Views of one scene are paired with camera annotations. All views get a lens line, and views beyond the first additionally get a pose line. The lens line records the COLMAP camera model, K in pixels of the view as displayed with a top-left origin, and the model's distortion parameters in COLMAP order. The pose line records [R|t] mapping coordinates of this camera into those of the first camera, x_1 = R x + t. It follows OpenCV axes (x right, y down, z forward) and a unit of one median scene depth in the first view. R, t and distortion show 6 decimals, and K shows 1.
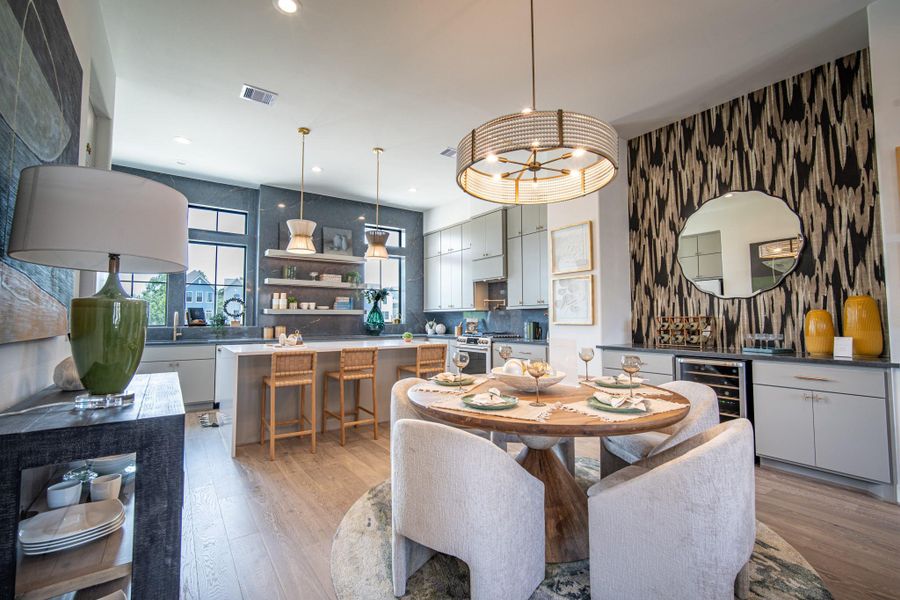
lens RADIAL K [[391.2, 0, 448.1], [0, 391.2, 298.3], [0, 0, 1]] dist [-0.008434, 0.001026]
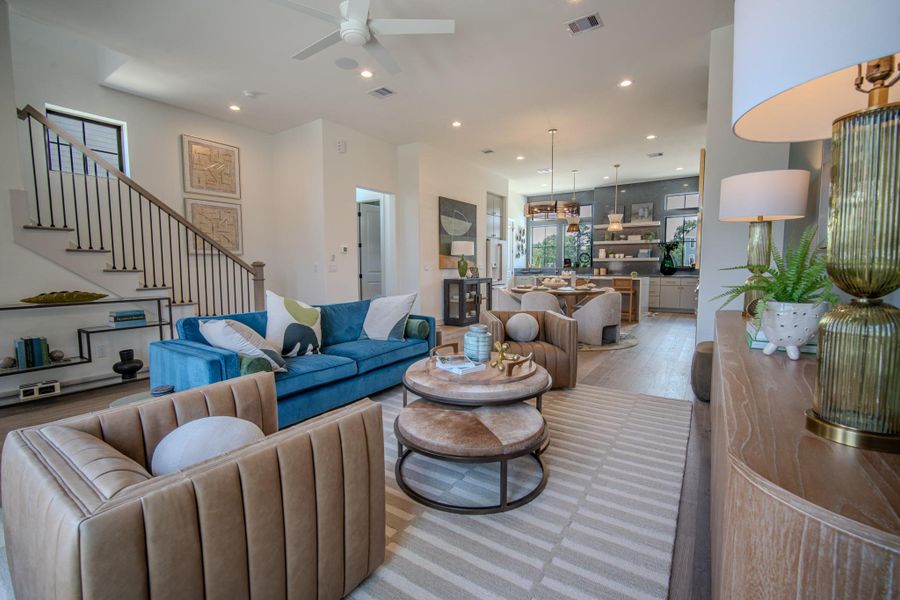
lens RADIAL K [[391.2, 0, 448.1], [0, 391.2, 298.3], [0, 0, 1]] dist [-0.008434, 0.001026]
pose [[0.346757, 0.078529, -0.934662, 1.049762], [0.054143, 0.993152, 0.103531, -0.014509], [0.936391, -0.086505, 0.340131, -0.287268]]
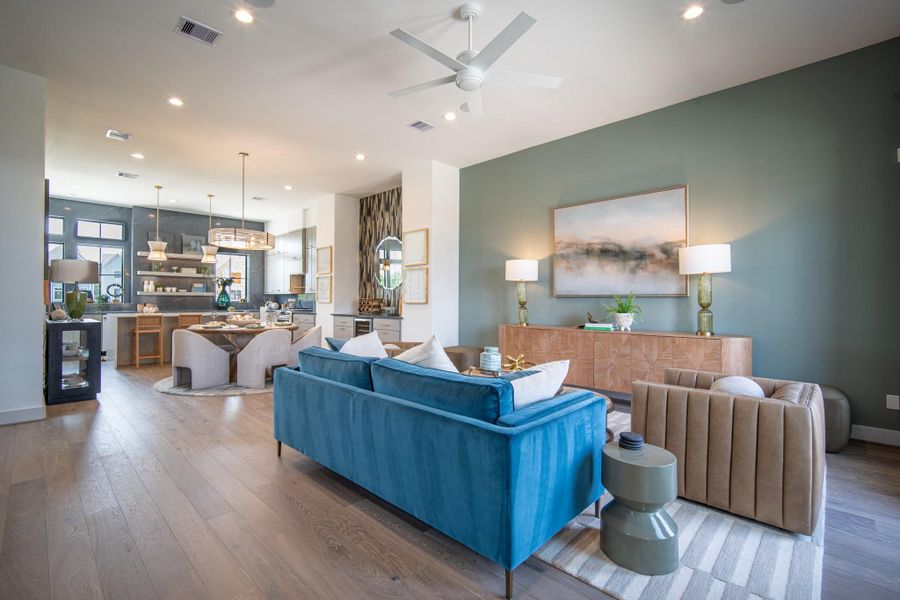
lens RADIAL K [[405.3, 0, 431.5], [0, 405.3, 298.3], [0, 0, 1]] dist [-0.000537, 0.000162]
pose [[0.987083, 0.006646, 0.160072, 0.402774], [-0.014532, 0.998735, 0.048146, -0.039161], [-0.159550, -0.049851, 0.985930, -0.728427]]
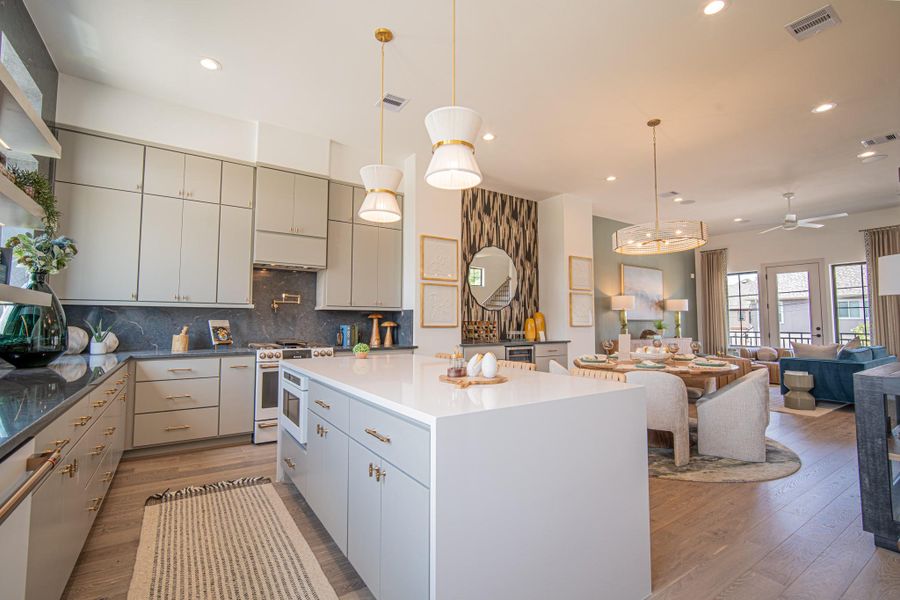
lens RADIAL K [[391.2, 0, 448.1], [0, 391.2, 298.3], [0, 0, 1]] dist [-0.008434, 0.001026]
pose [[0.044831, 0.068052, 0.996674, -0.618910], [-0.053508, 0.996409, -0.065627, 0.045205], [-0.997561, -0.050388, 0.048311, 0.732514]]
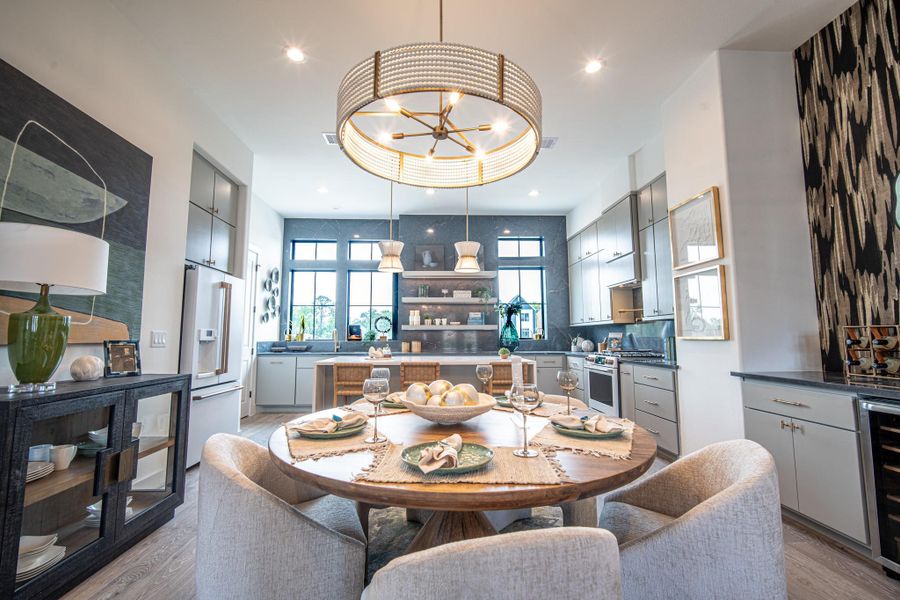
lens RADIAL K [[391.2, 0, 448.1], [0, 391.2, 298.3], [0, 0, 1]] dist [-0.008434, 0.001026]
pose [[0.839475, -0.053673, -0.540741, 0.252124], [0.029901, 0.998165, -0.052656, 0.013298], [0.542575, 0.028035, 0.839539, 0.141002]]
